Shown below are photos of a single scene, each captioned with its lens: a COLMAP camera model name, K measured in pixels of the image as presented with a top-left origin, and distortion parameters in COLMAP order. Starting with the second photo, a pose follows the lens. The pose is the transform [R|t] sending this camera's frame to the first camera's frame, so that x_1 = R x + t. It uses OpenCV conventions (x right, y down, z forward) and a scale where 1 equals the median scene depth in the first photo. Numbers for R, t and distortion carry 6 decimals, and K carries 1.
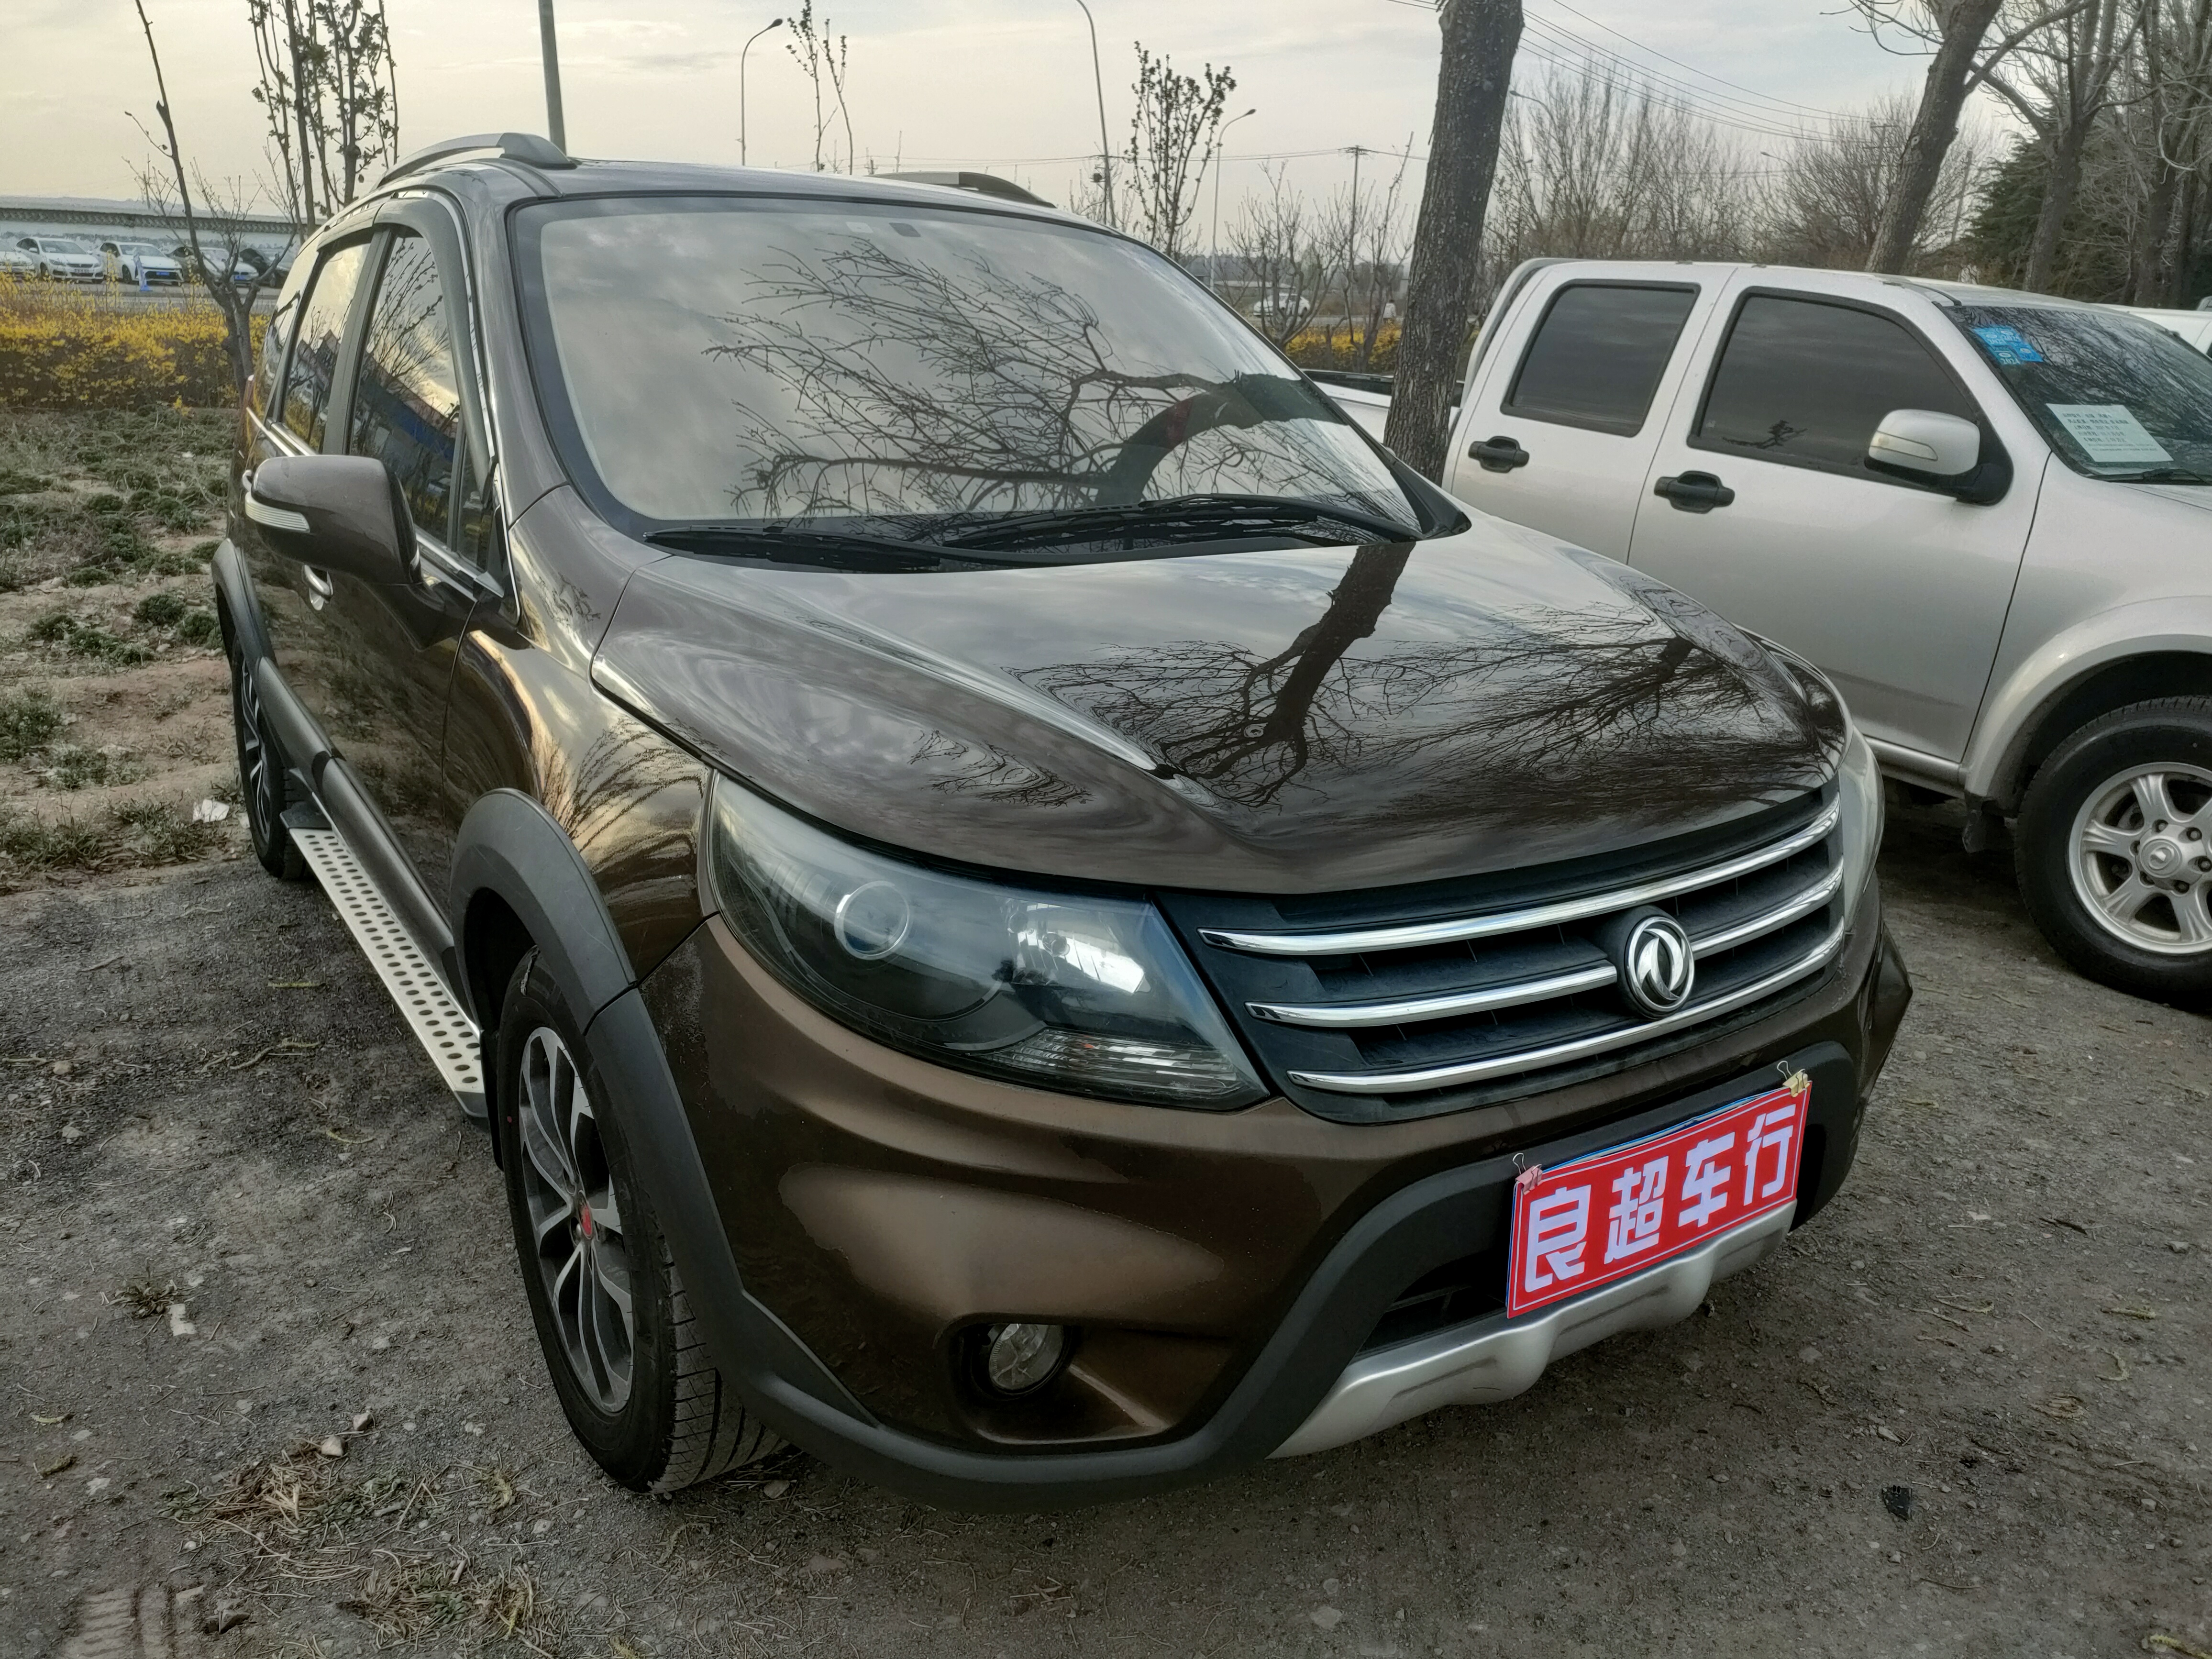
lens RADIAL K [[1649.4, 0, 1131.4], [0, 1649.4, 818.2], [0, 0, 1]] dist [0.036192, -0.013180]
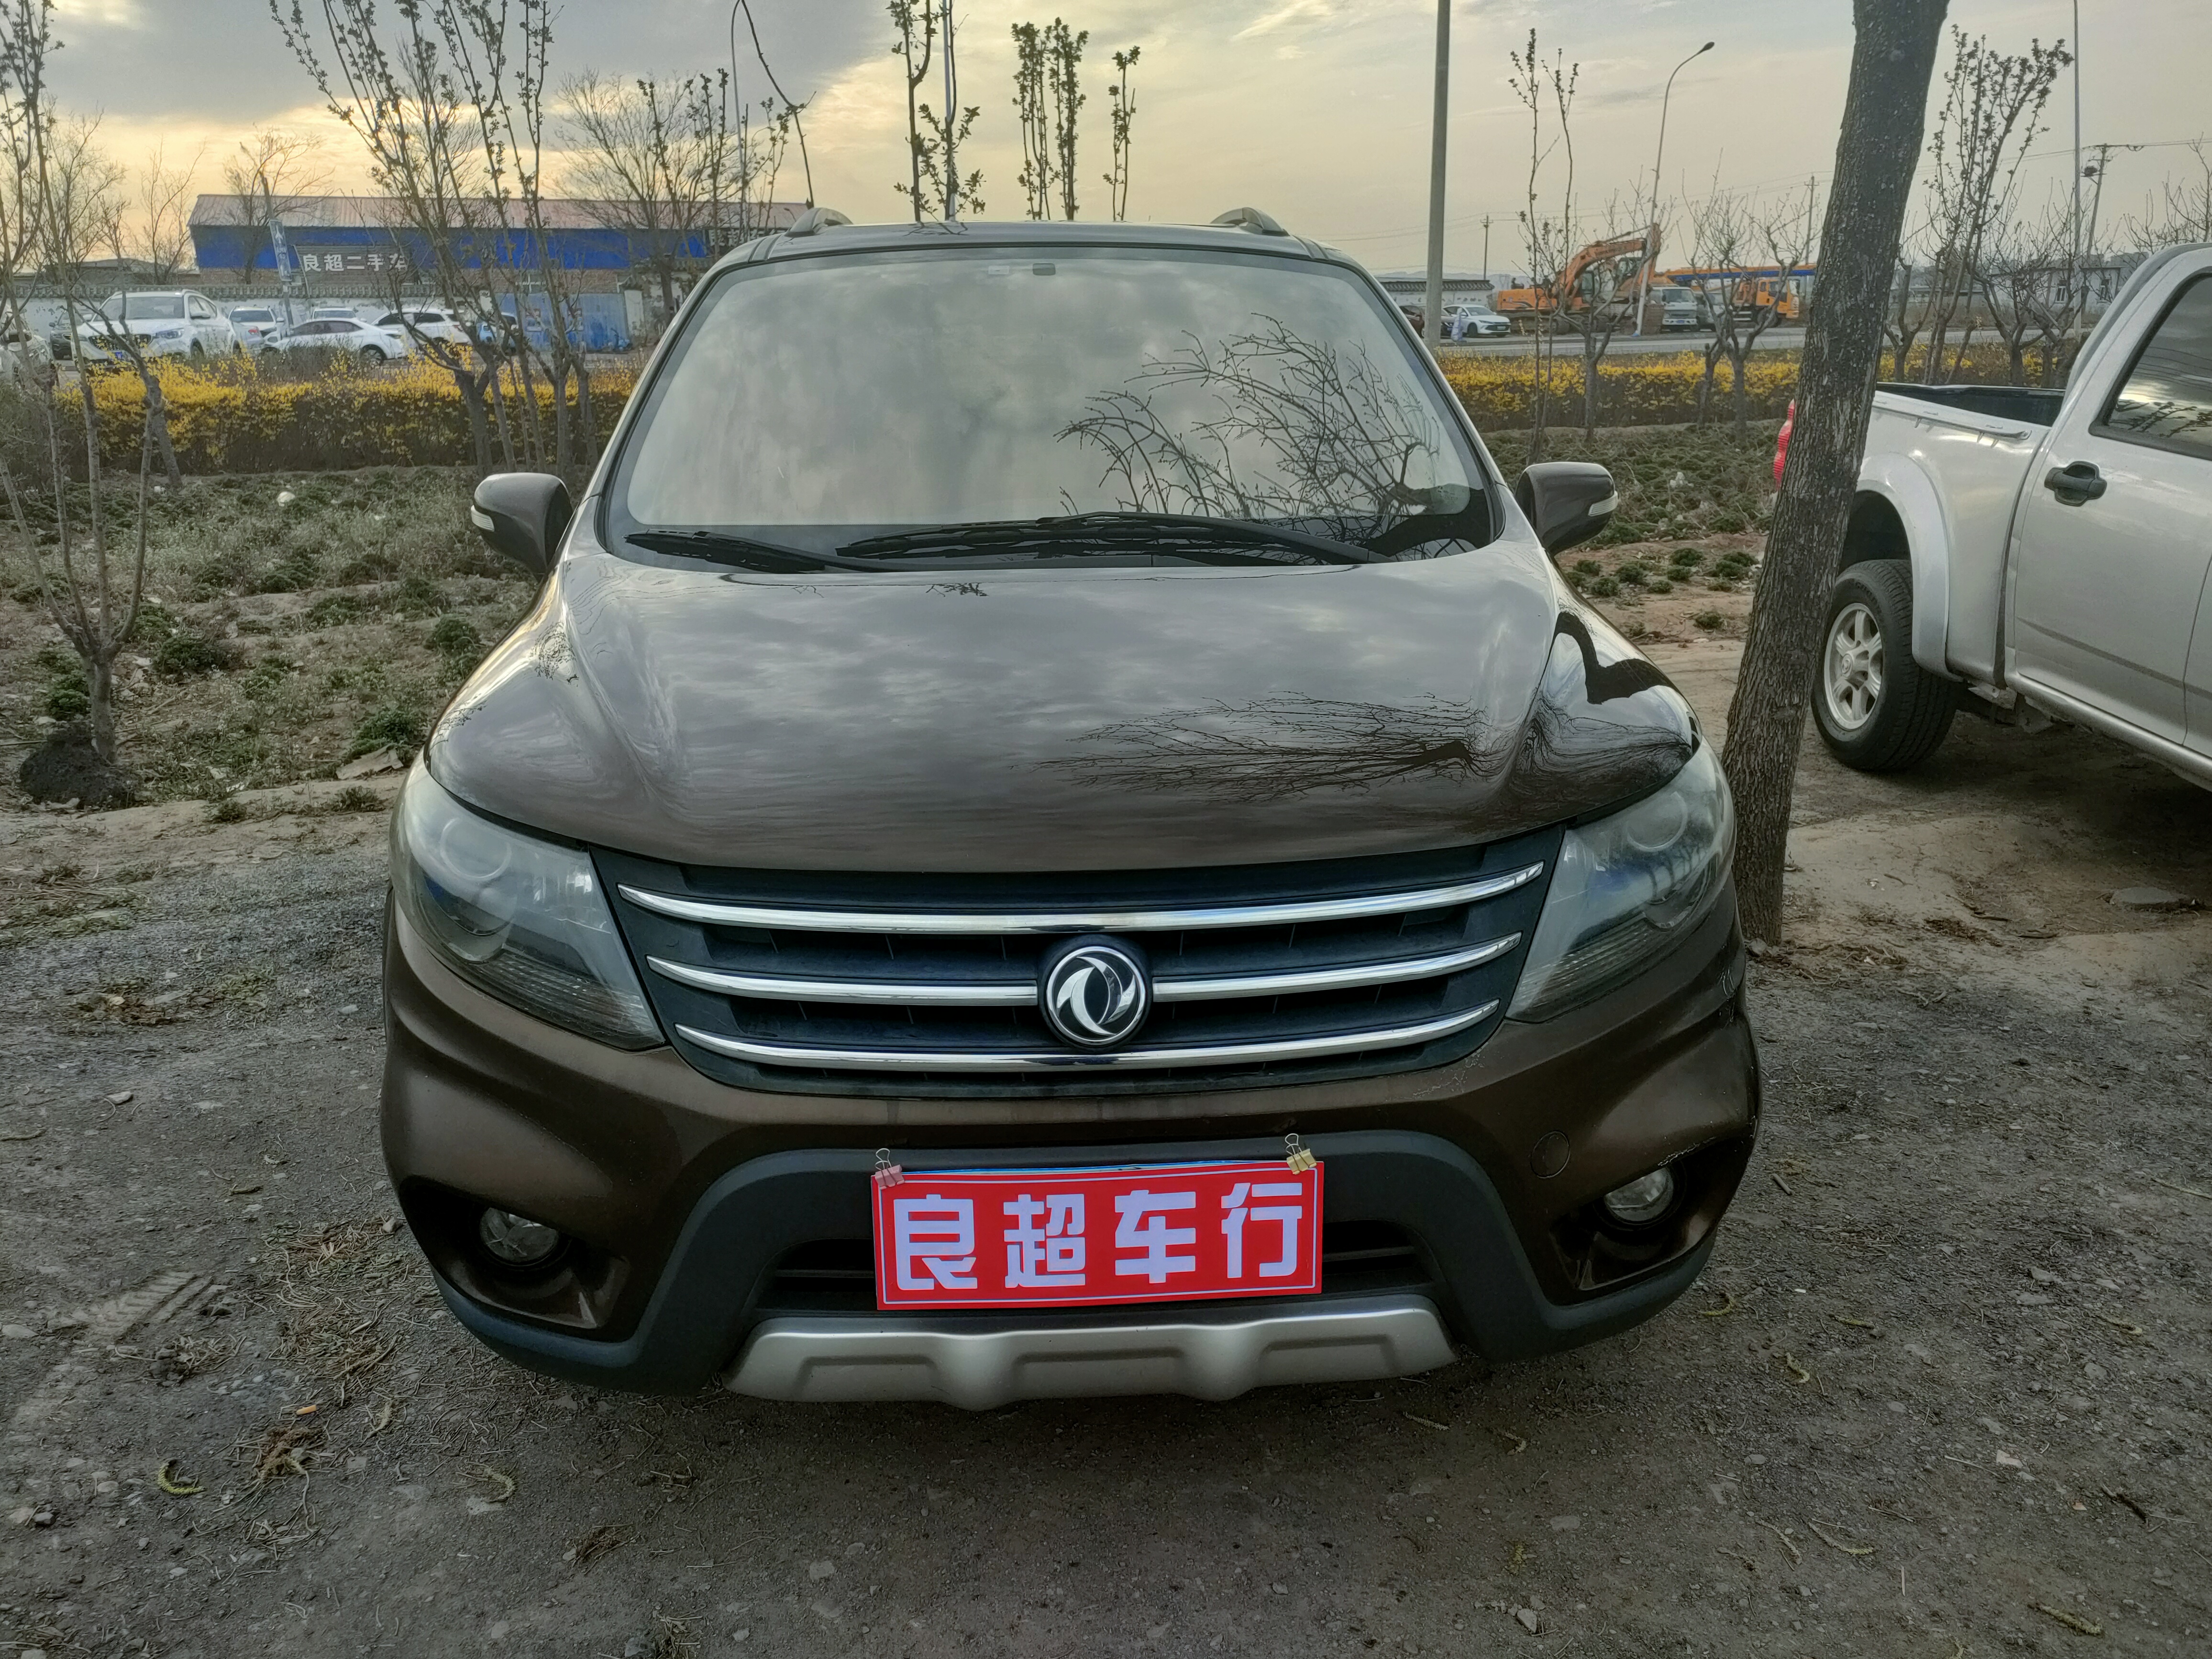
lens RADIAL K [[1649.4, 0, 1131.4], [0, 1649.4, 818.2], [0, 0, 1]] dist [0.036192, -0.013180]
pose [[0.865764, 0.107891, -0.488683, 0.773583], [-0.116850, 0.993074, 0.012236, -0.027825], [0.486619, 0.046509, 0.872375, 0.160122]]
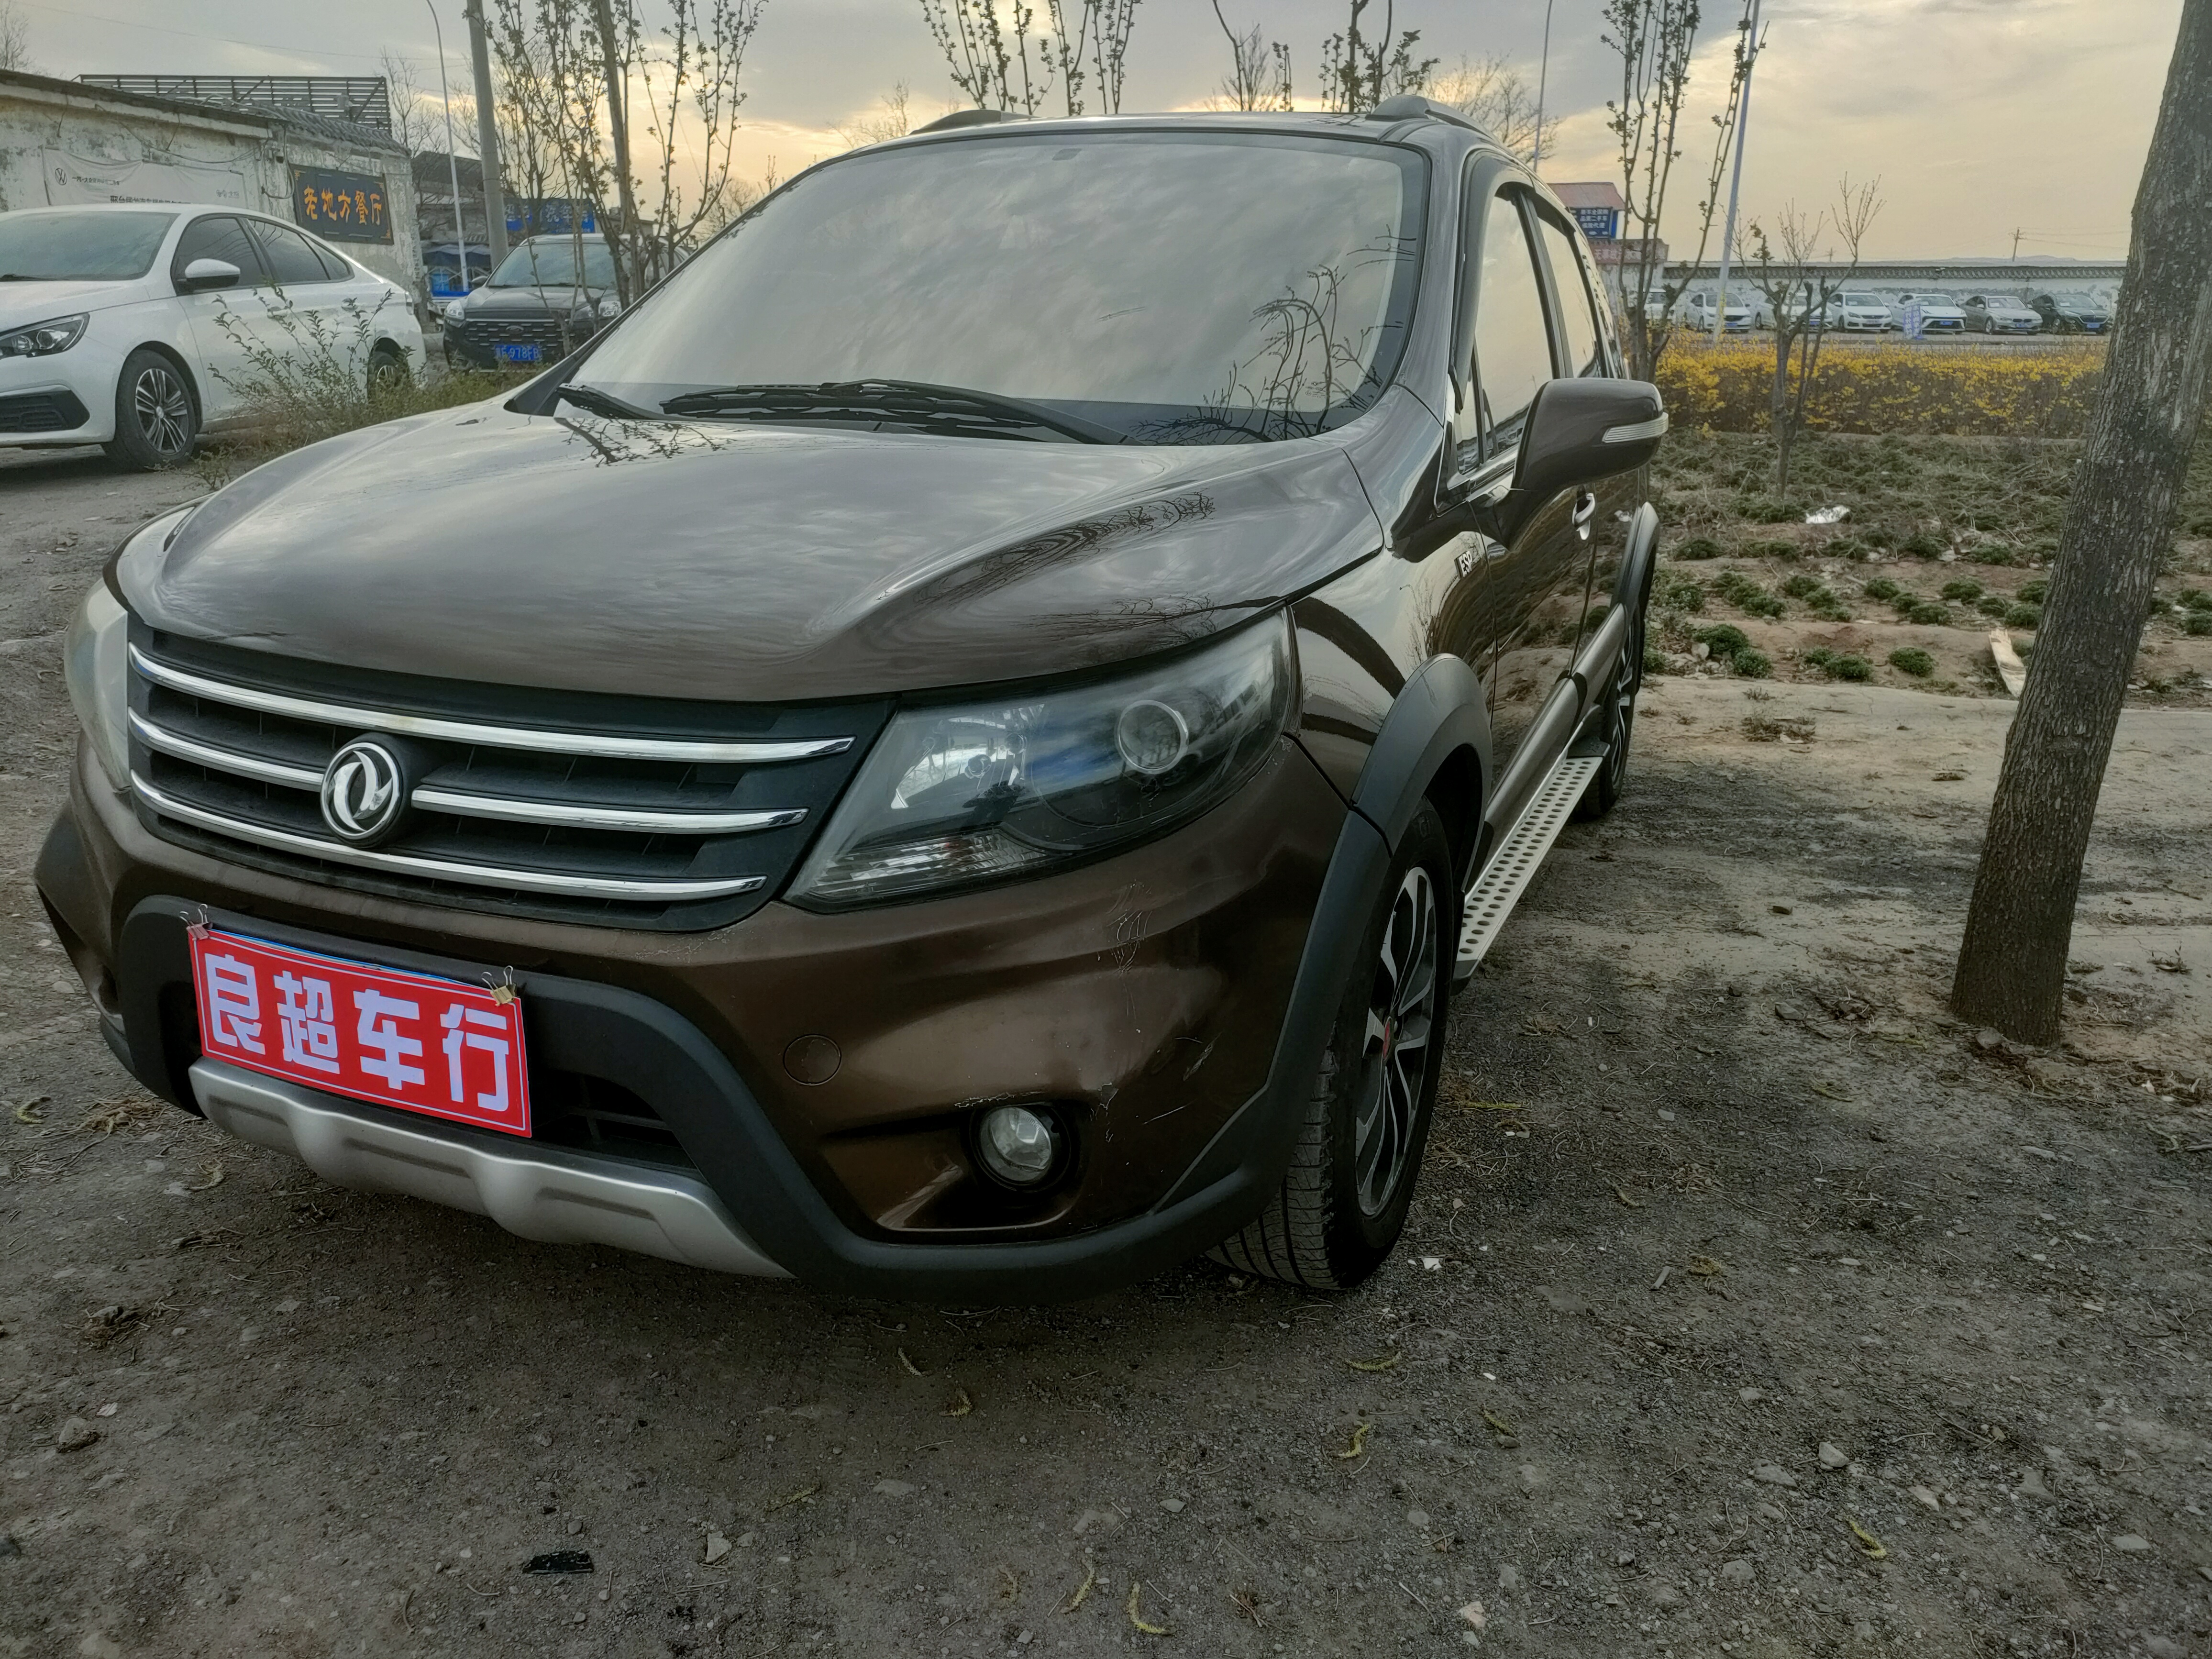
lens RADIAL K [[1633.7, 0, 1144.0], [0, 1633.7, 836.8], [0, 0, 1]] dist [0.116186, -0.153287]
pose [[0.548918, 0.231588, -0.803154, 1.325045], [-0.248213, 0.962673, 0.107943, -0.102662], [0.798172, 0.140102, 0.585912, 0.774702]]
